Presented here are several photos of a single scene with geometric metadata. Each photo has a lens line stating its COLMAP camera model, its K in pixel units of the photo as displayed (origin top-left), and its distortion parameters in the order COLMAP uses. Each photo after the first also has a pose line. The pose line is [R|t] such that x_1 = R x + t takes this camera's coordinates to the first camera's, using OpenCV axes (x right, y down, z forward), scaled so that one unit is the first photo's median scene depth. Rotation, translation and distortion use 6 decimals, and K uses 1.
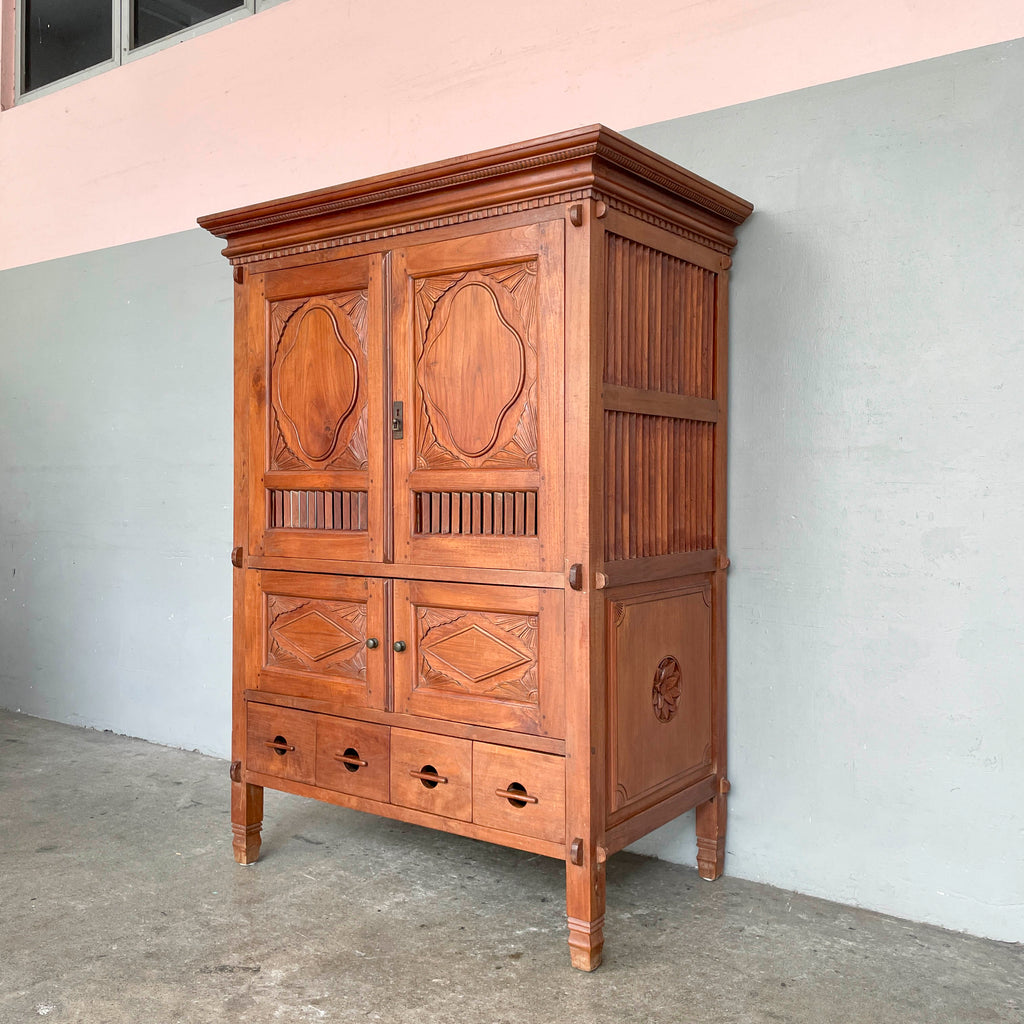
lens RADIAL K [[1064.7, 0, 499.8], [0, 1064.7, 512.5], [0, 0, 1]] dist [0.114060, -0.163522]
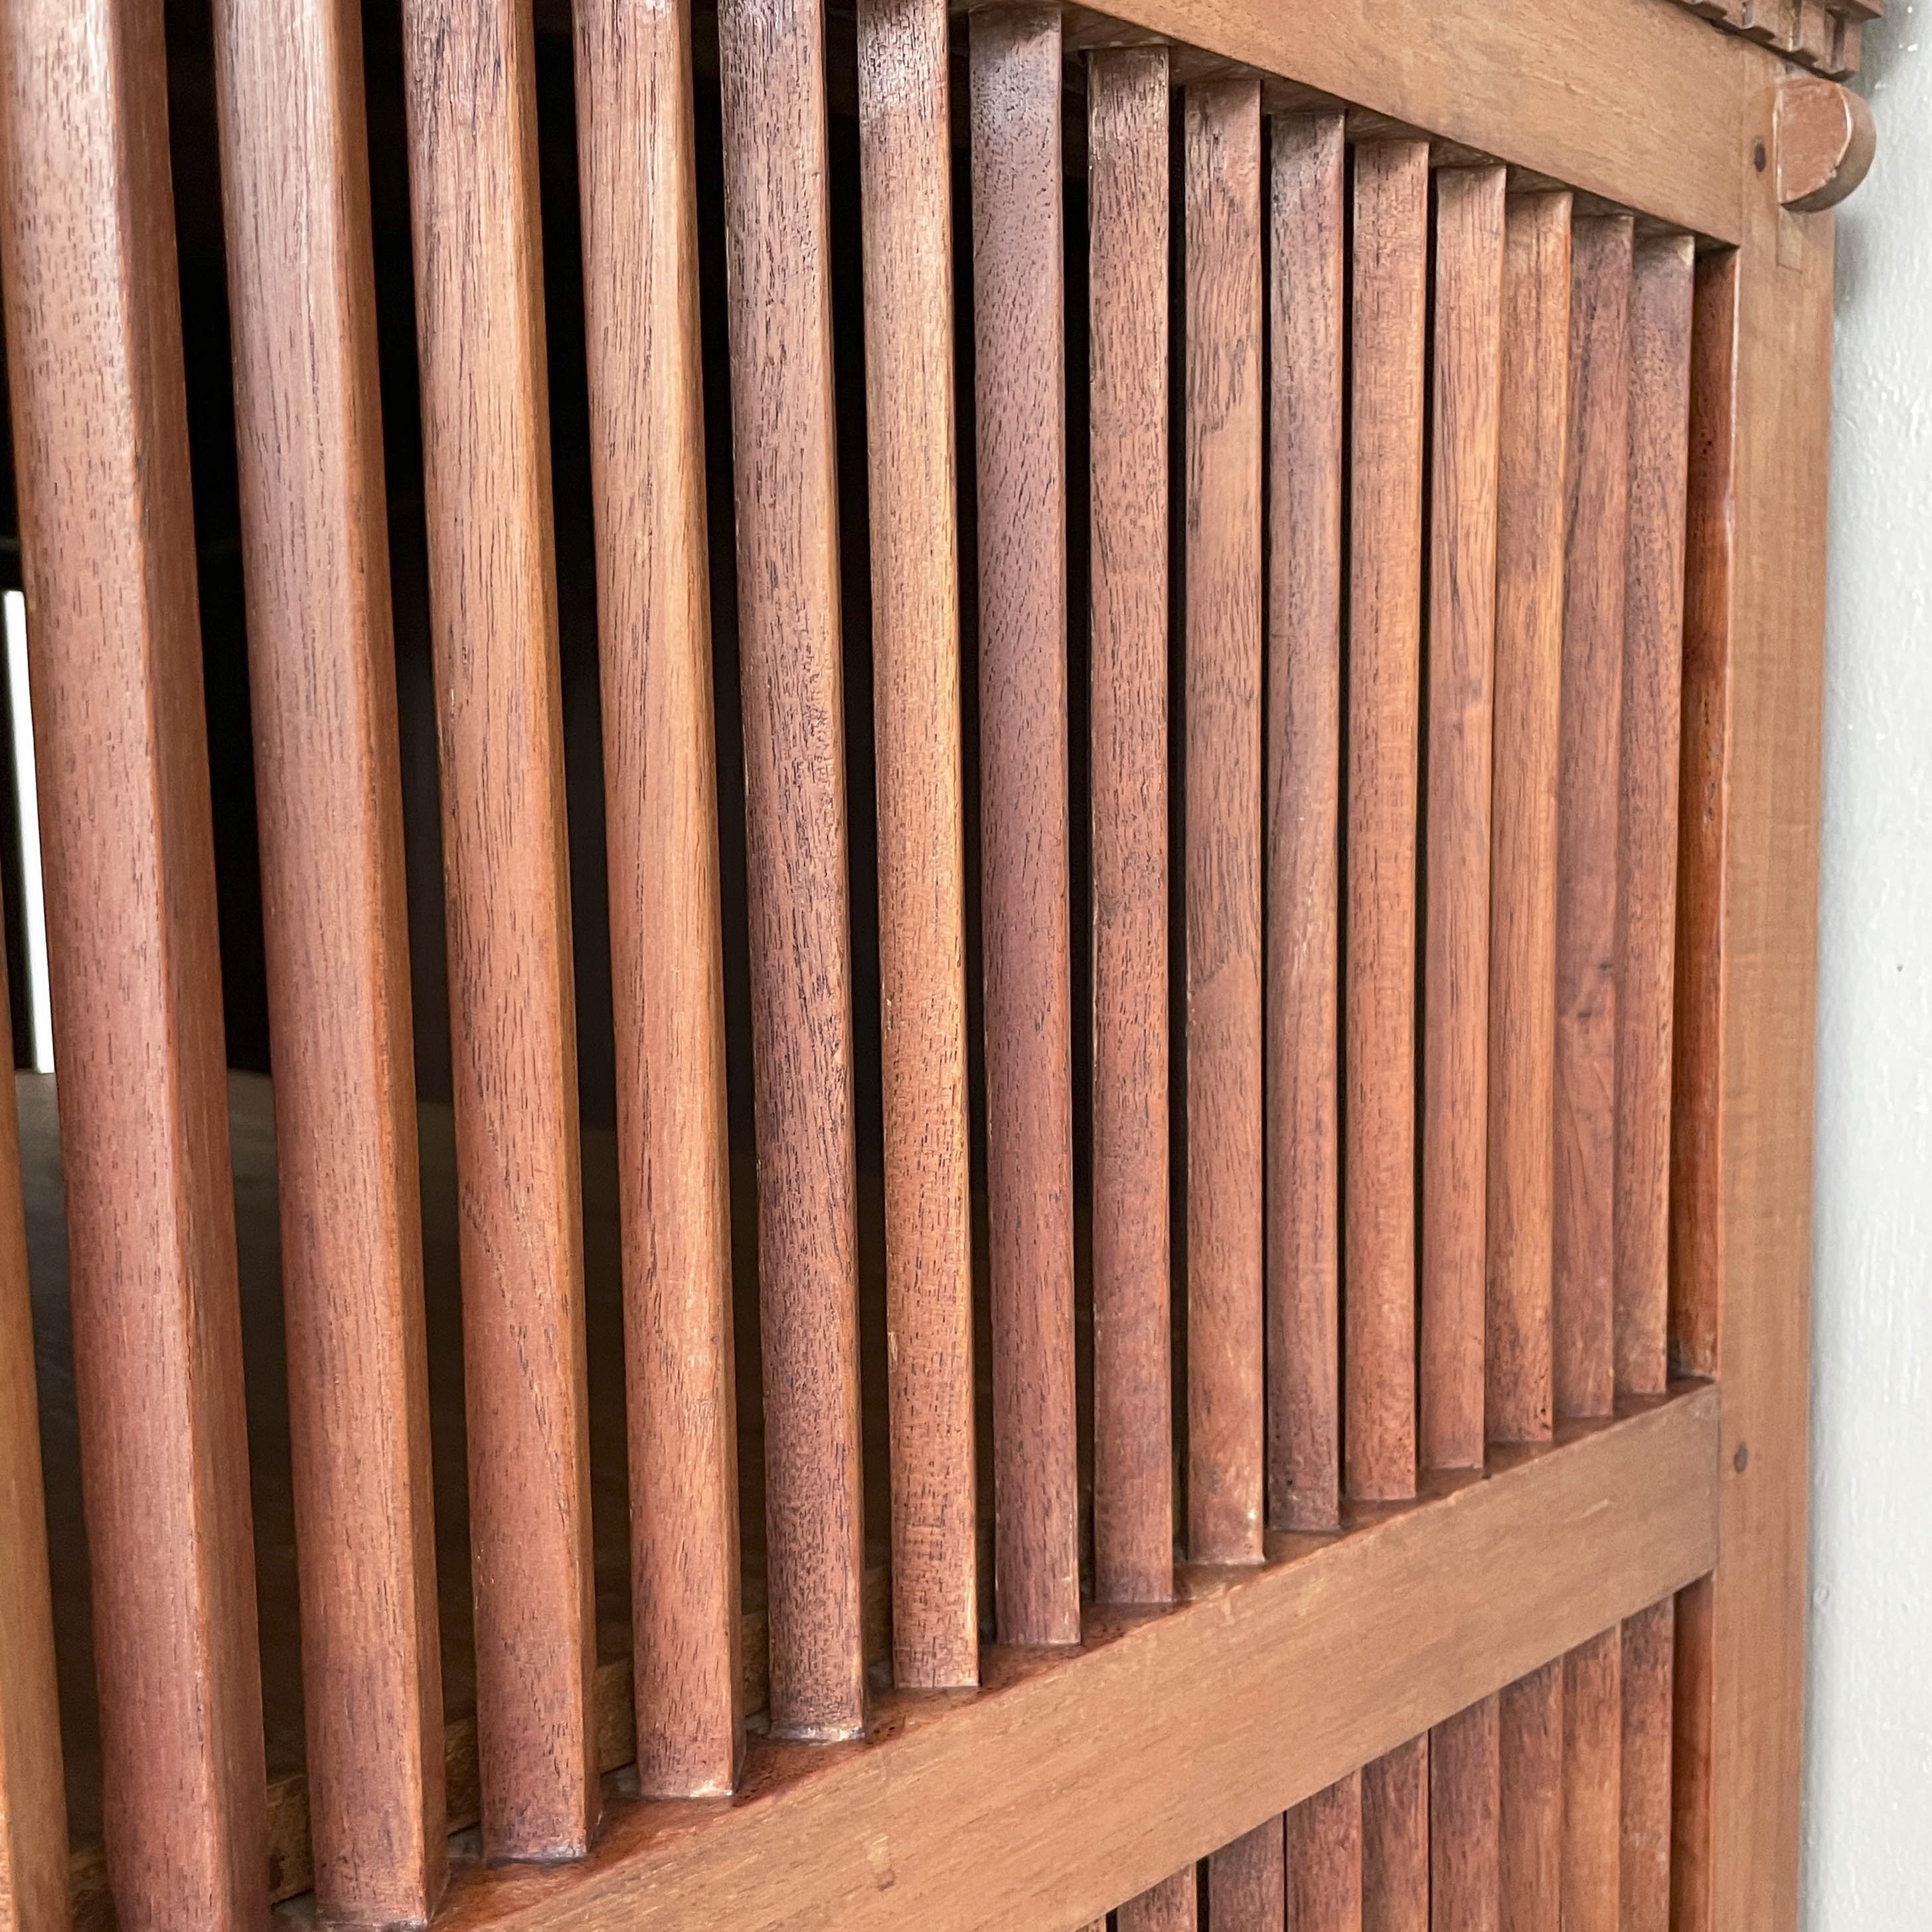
lens RADIAL K [[2008.8, 0, 943.1], [0, 2008.8, 966.9], [0, 0, 1]] dist [0.114060, -0.163522]
pose [[0.983348, -0.000476, -0.181731, 0.177288], [0.015058, 0.996771, 0.078872, -0.183149], [0.181107, -0.080295, 0.980180, 0.850228]]
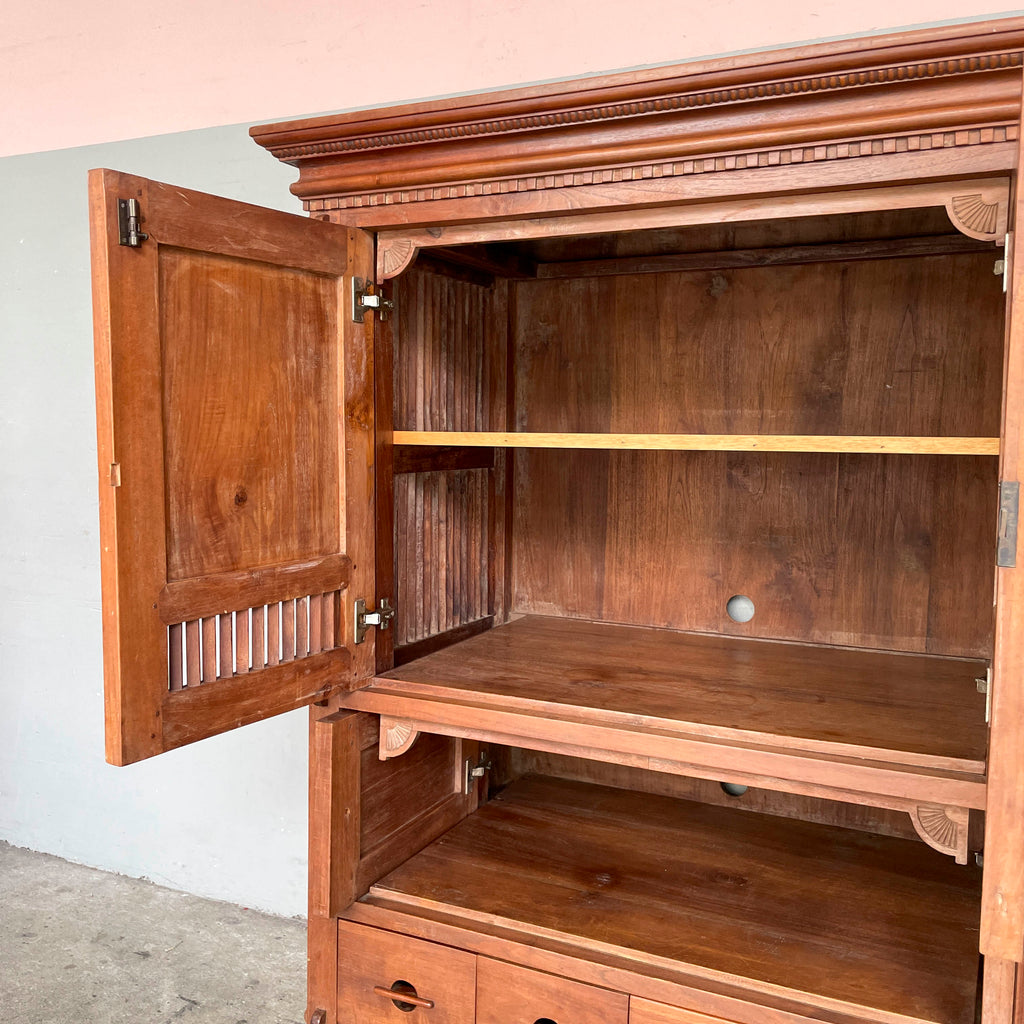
lens RADIAL K [[1064.7, 0, 499.8], [0, 1064.7, 512.5], [0, 0, 1]] dist [0.114060, -0.163522]
pose [[0.984268, -0.005216, 0.176606, -0.289625], [-0.006231, 0.997918, 0.064199, -0.116385], [-0.176573, -0.064290, 0.982186, 0.437437]]
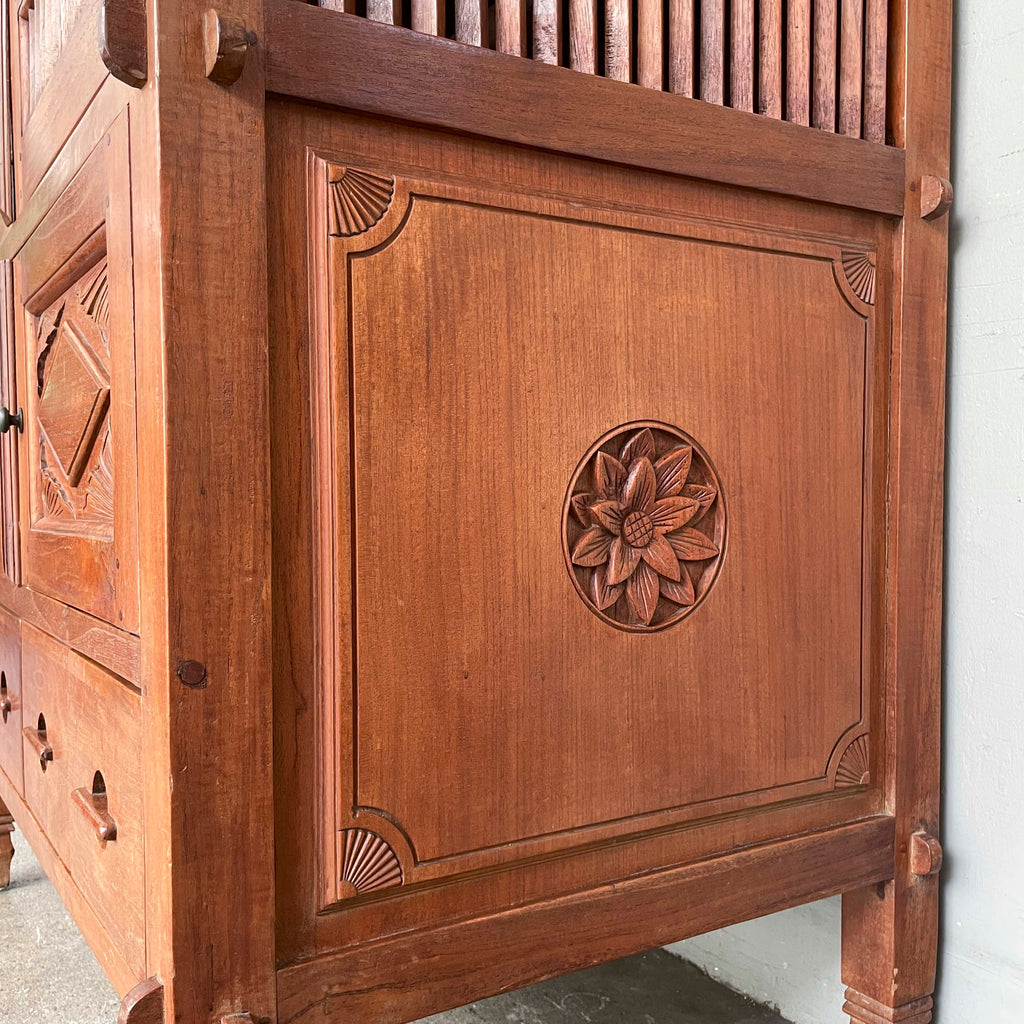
lens RADIAL K [[1064.7, 0, 499.8], [0, 1064.7, 512.5], [0, 0, 1]] dist [0.114060, -0.163522]
pose [[0.927228, 0.018725, -0.374029, 0.234199], [-0.013845, 0.999780, 0.015729, 0.157381], [0.374241, -0.009406, 0.927284, 0.700185]]
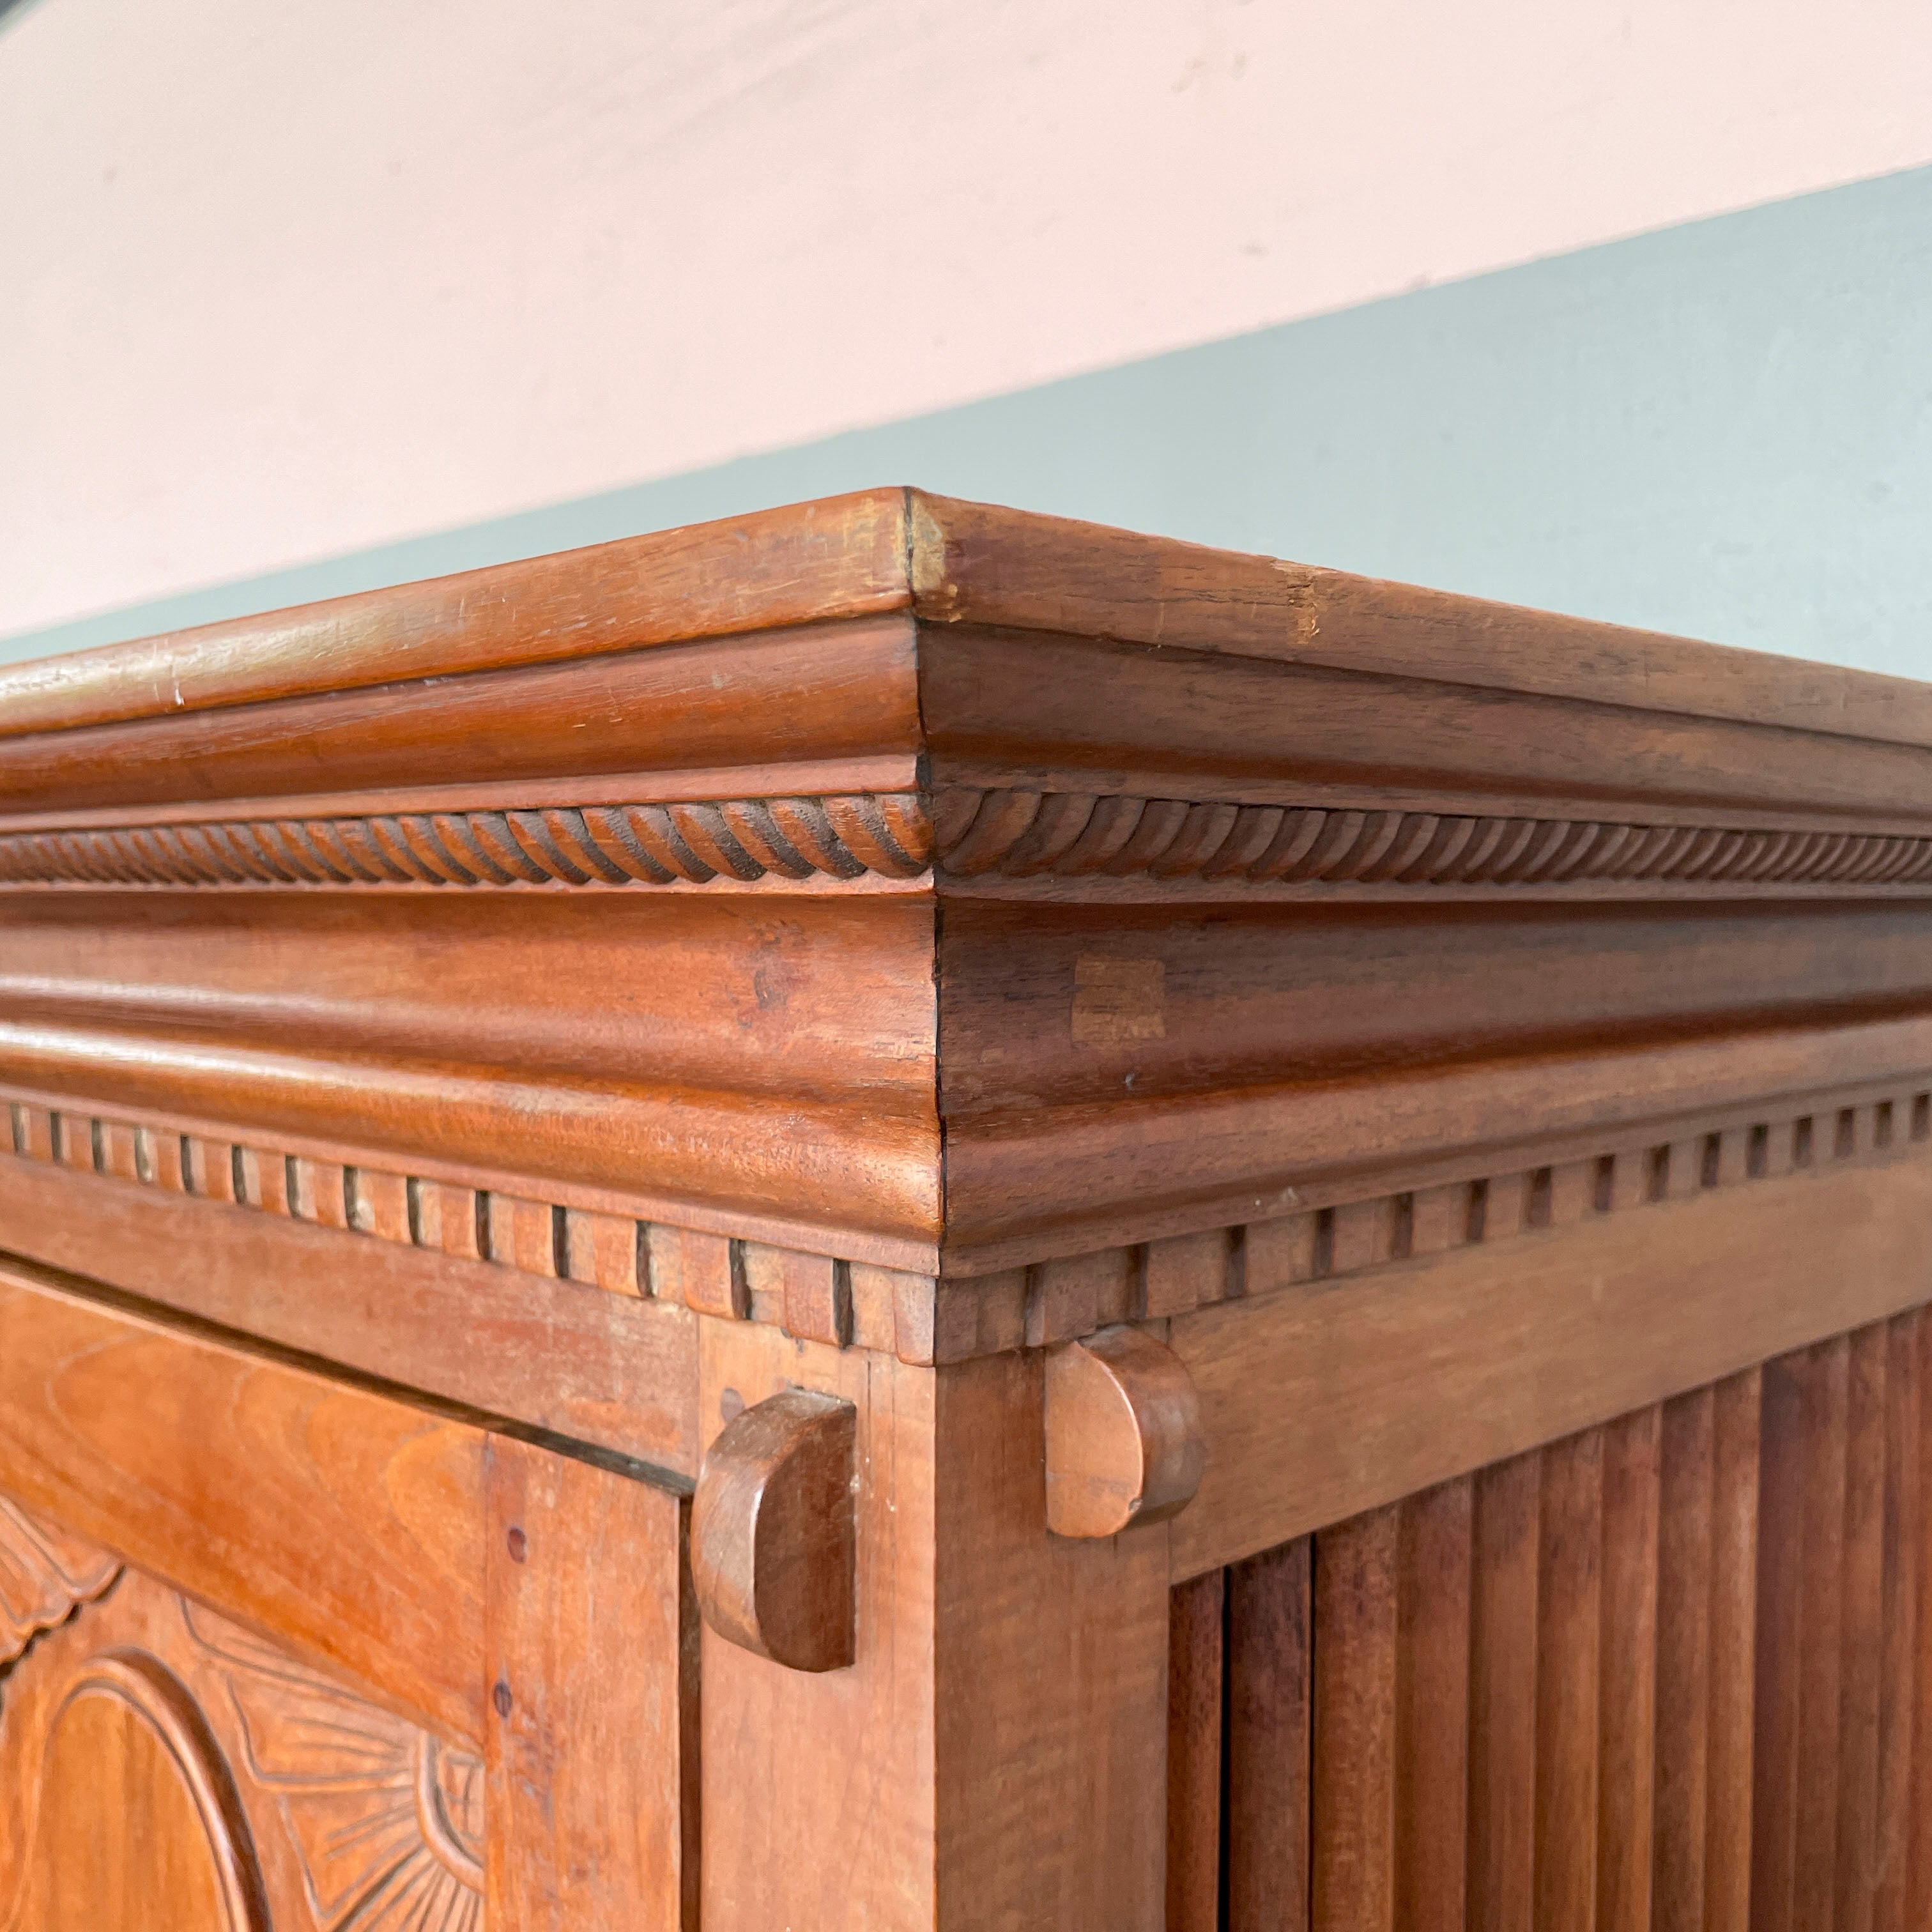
lens RADIAL K [[2008.8, 0, 943.1], [0, 2008.8, 966.9], [0, 0, 1]] dist [0.114060, -0.163522]
pose [[0.988748, 0.007218, -0.149418, 0.094374], [-0.005216, 0.999891, 0.013781, -0.287311], [0.149501, -0.012847, 0.988678, 0.761151]]
